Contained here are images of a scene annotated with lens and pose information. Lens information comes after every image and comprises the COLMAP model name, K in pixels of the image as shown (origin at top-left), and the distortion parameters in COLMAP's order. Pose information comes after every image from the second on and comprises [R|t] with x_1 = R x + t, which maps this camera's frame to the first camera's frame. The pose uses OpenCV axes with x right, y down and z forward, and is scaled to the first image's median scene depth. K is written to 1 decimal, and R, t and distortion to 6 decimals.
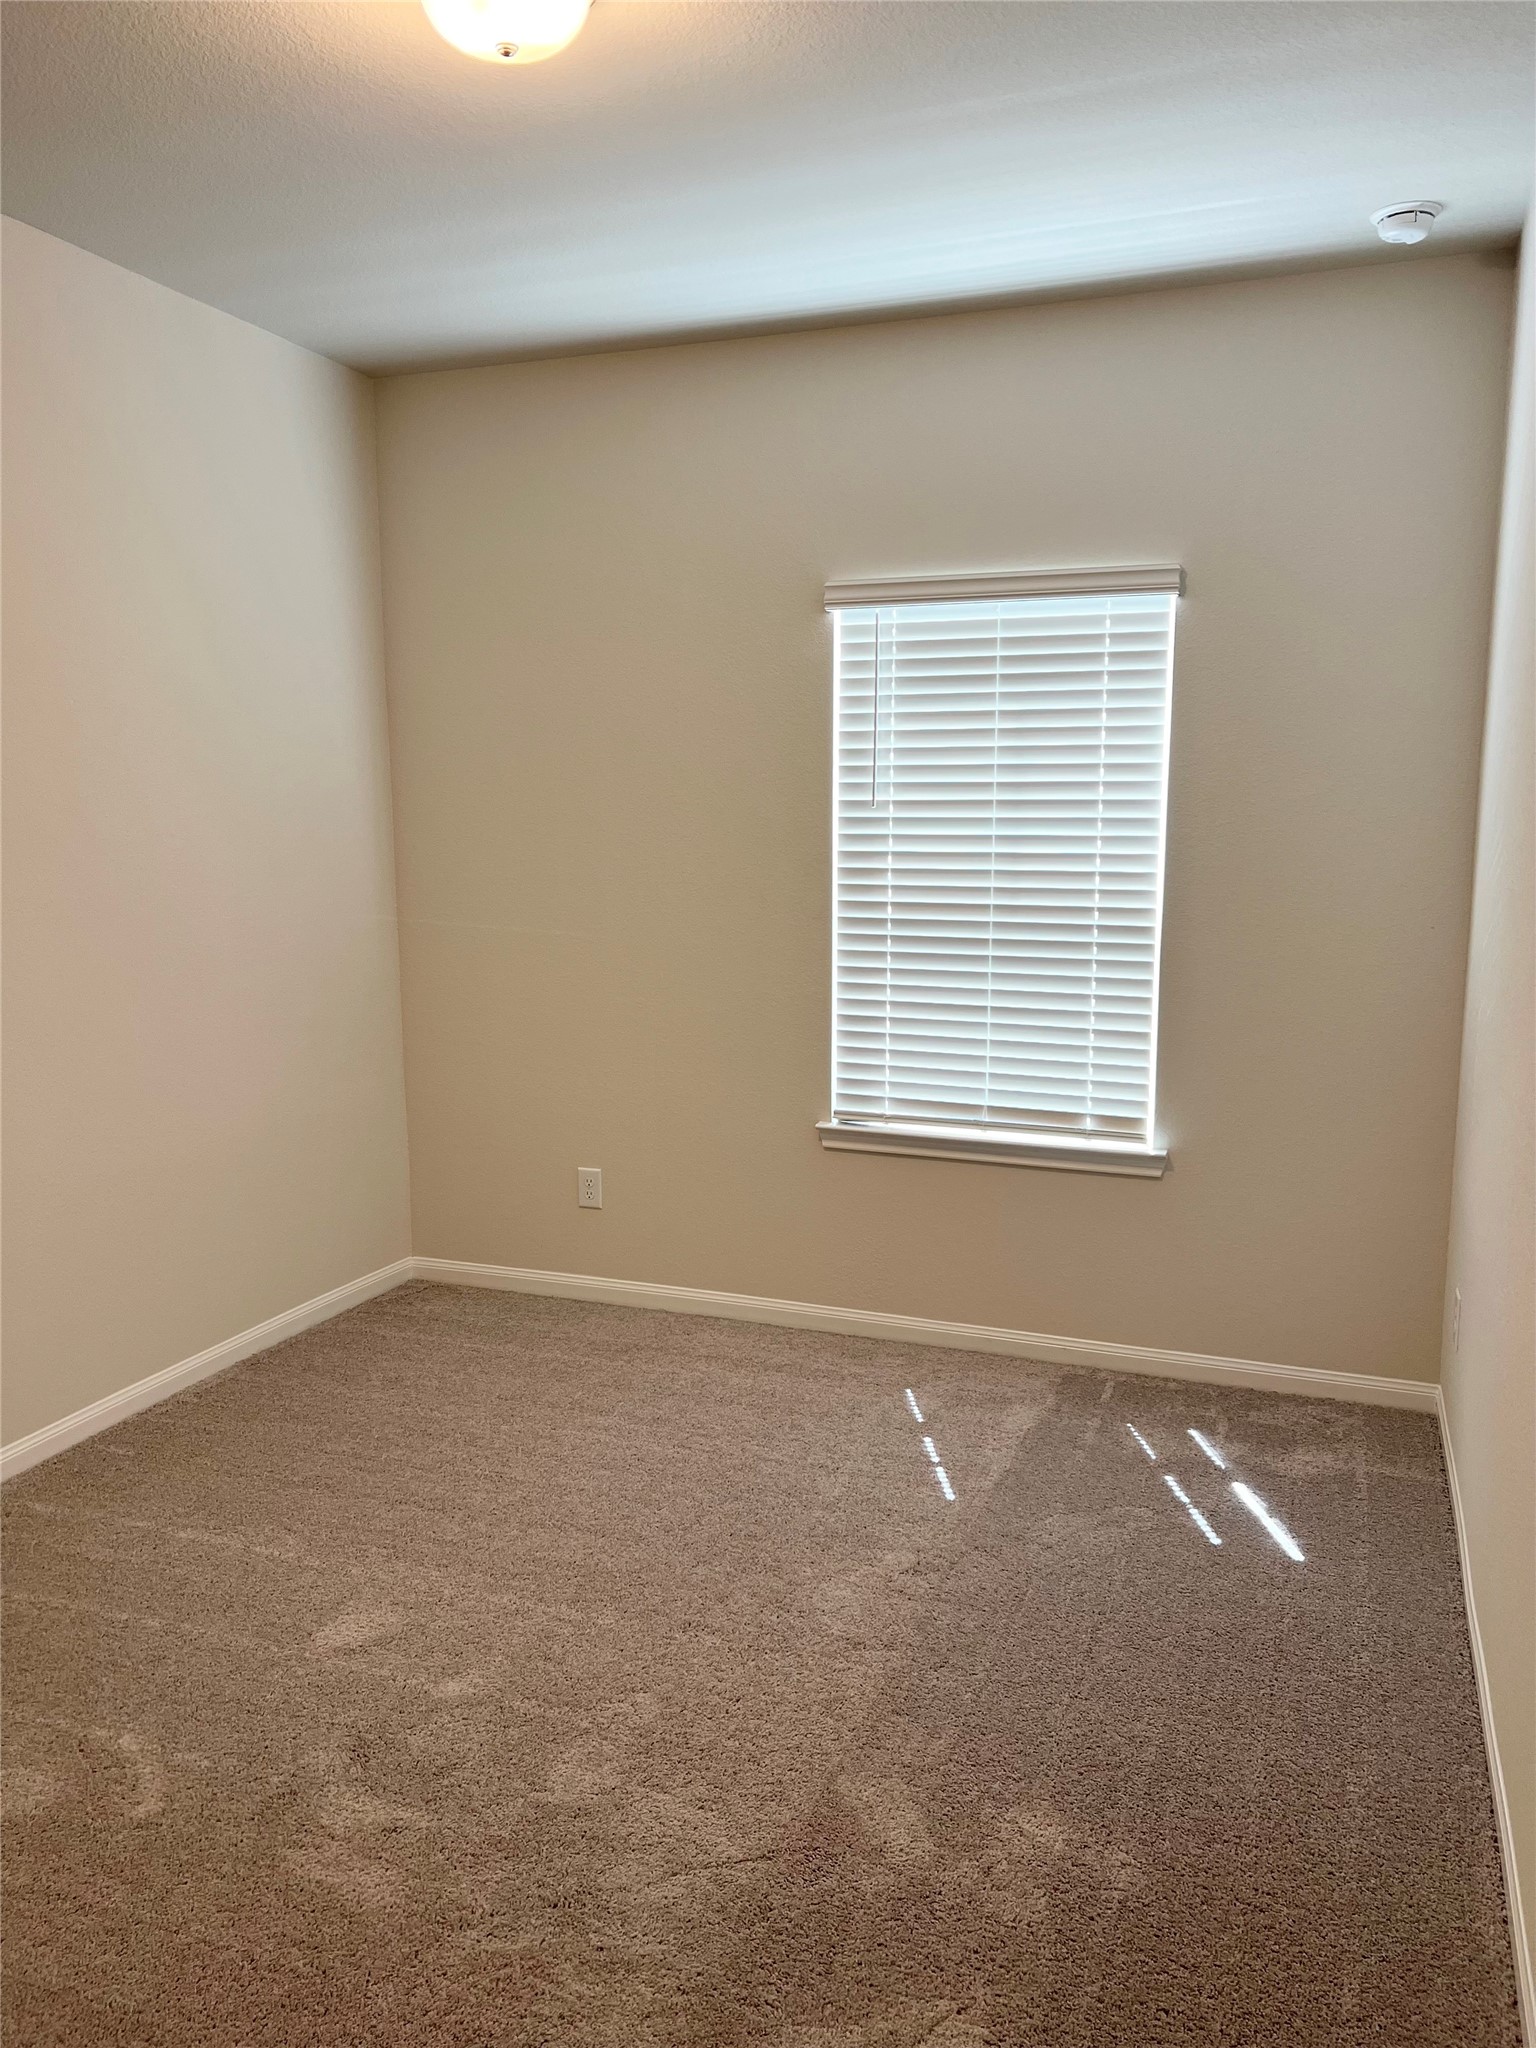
lens RADIAL K [[1544.3, 0, 756.7], [0, 1544.3, 1018.0], [0, 0, 1]] dist [0.065732, -0.080092]
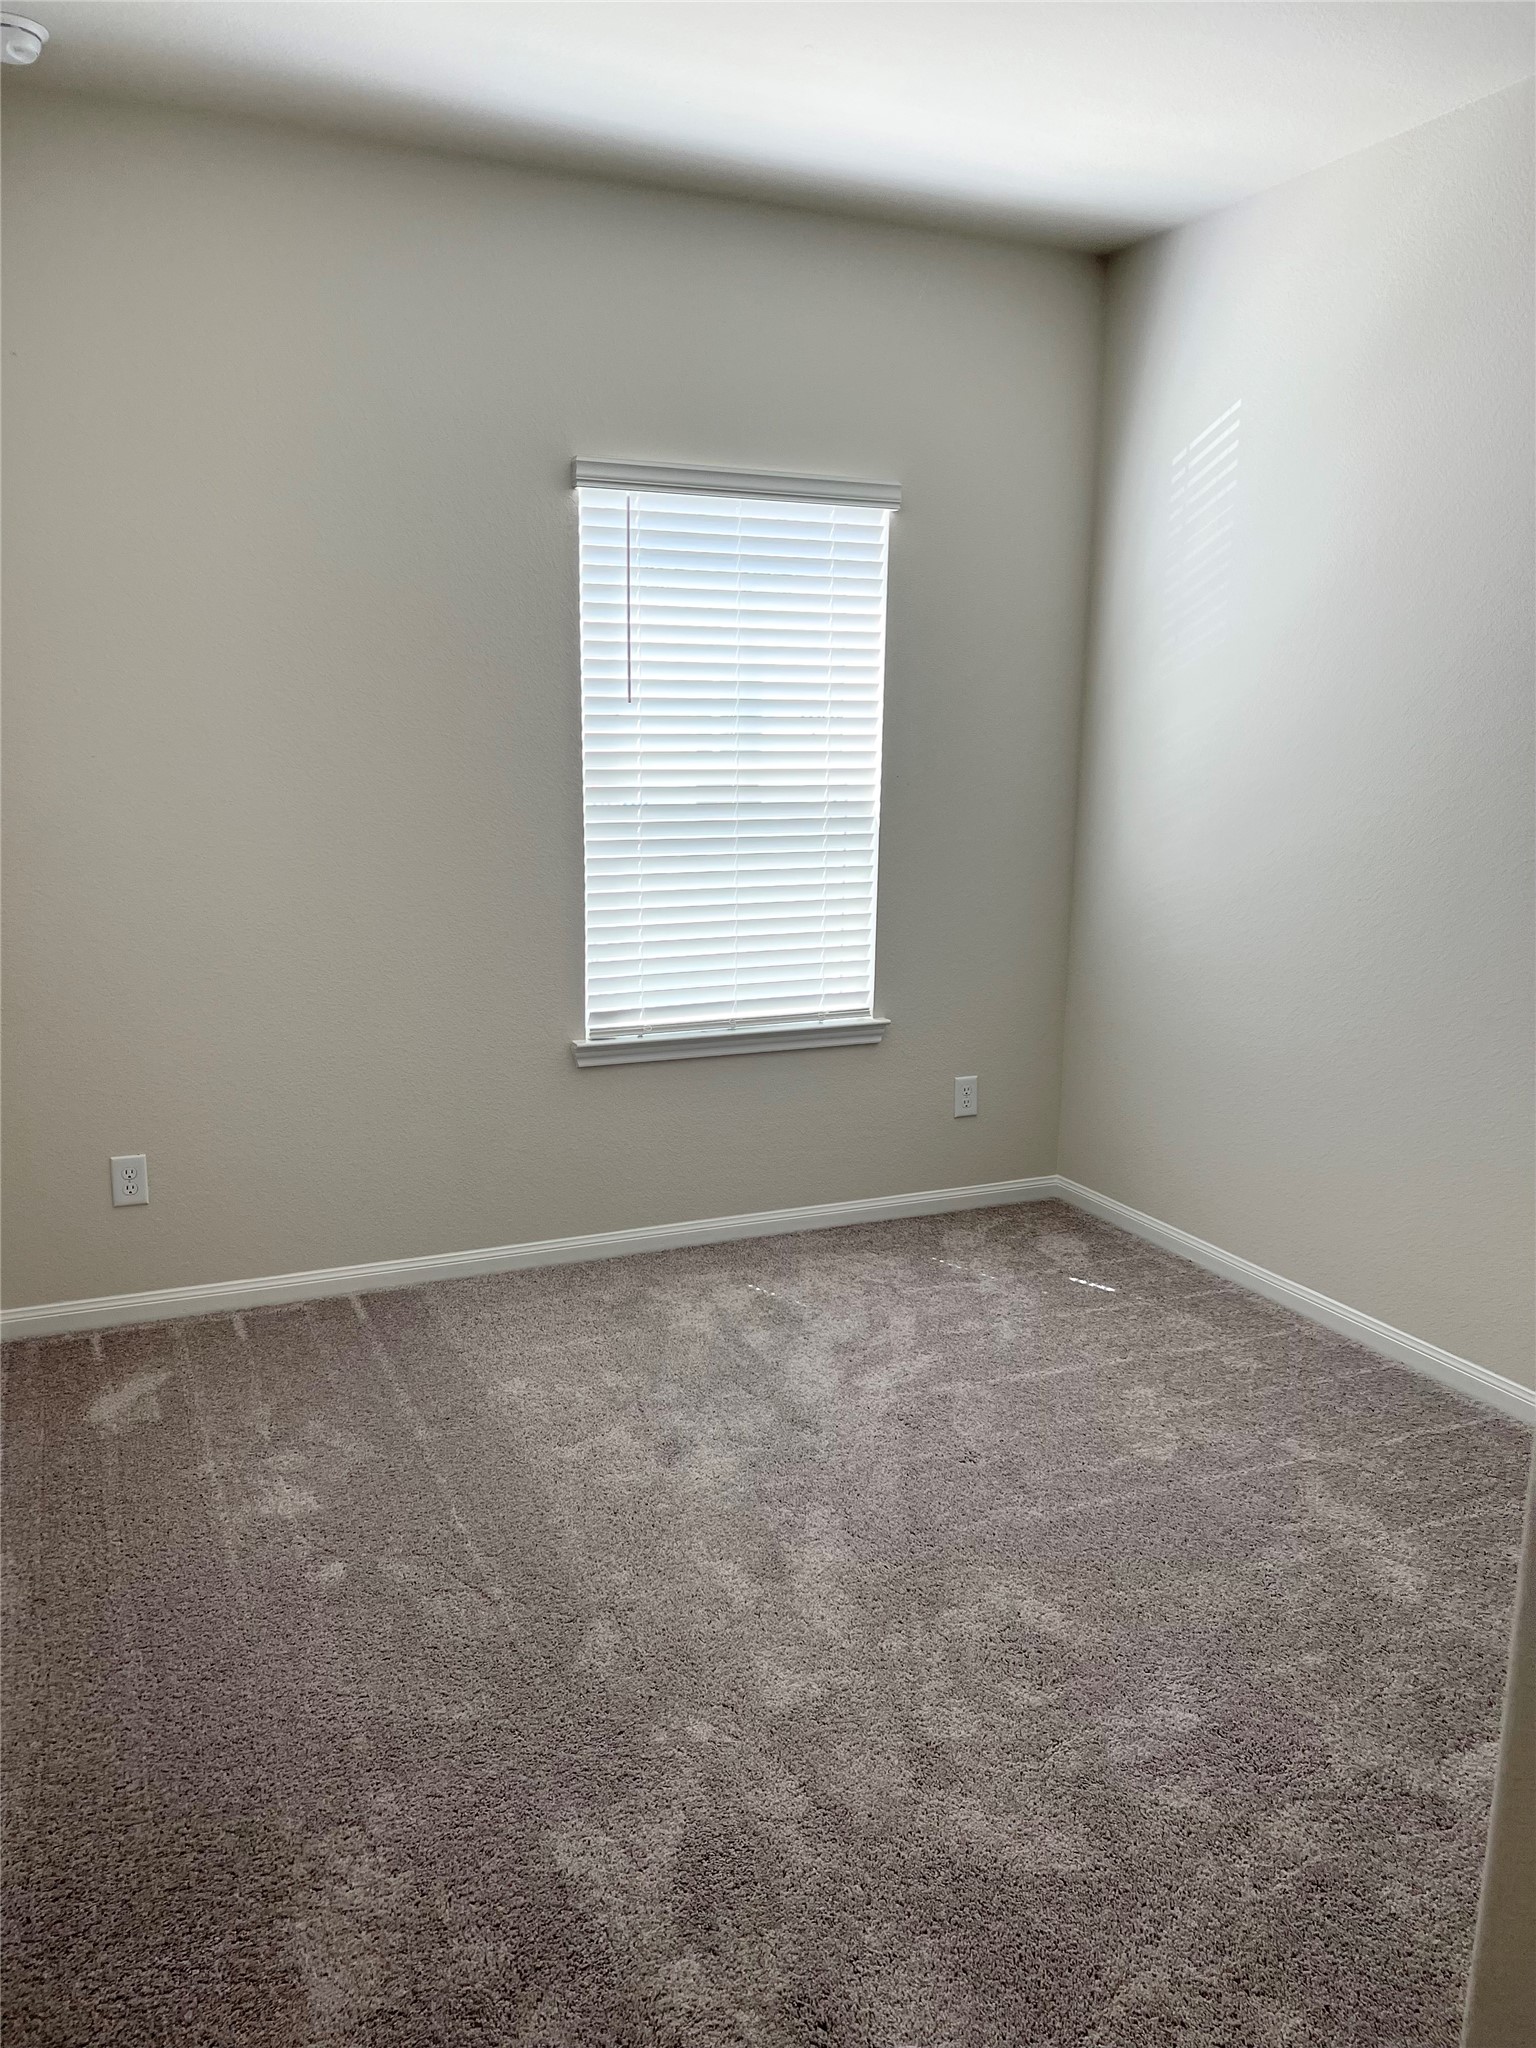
lens RADIAL K [[1544.3, 0, 756.7], [0, 1544.3, 1018.0], [0, 0, 1]] dist [0.065732, -0.080092]
pose [[0.720209, -0.129415, 0.681579, -0.551929], [0.090458, 0.991577, 0.092691, -0.025719], [-0.687834, -0.005102, 0.725850, 0.251953]]
